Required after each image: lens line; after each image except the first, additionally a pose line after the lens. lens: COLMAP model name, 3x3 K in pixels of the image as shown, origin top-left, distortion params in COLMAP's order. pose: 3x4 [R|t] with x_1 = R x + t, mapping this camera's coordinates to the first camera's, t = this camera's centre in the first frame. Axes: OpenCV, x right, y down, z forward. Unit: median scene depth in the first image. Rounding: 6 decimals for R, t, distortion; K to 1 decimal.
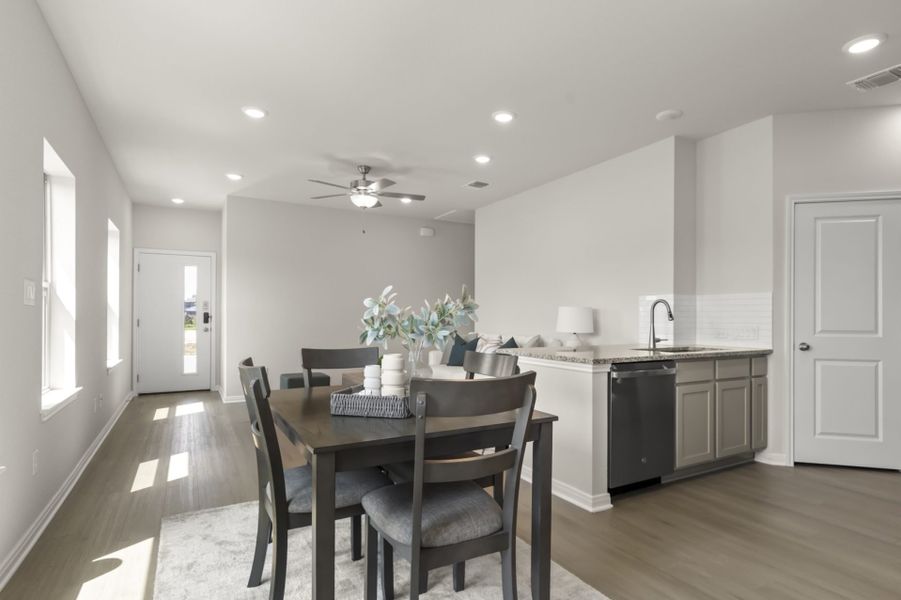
lens RADIAL K [[484.5, 0, 472.3], [0, 484.5, 310.0], [0, 0, 1]] dist [0.009949, 0.000223]
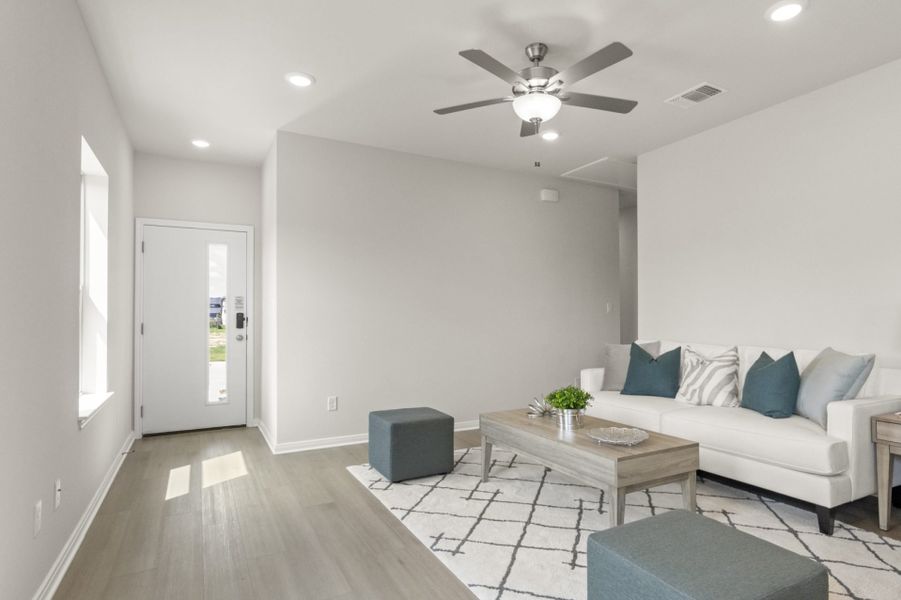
lens RADIAL K [[497.3, 0, 473.1], [0, 497.3, 306.5], [0, 0, 1]] dist [0.014797, 0.000332]
pose [[0.999657, -0.007899, -0.024962, -0.213330], [0.007661, 0.999924, -0.009614, 0.005692], [0.025036, 0.009420, 0.999642, 0.321918]]
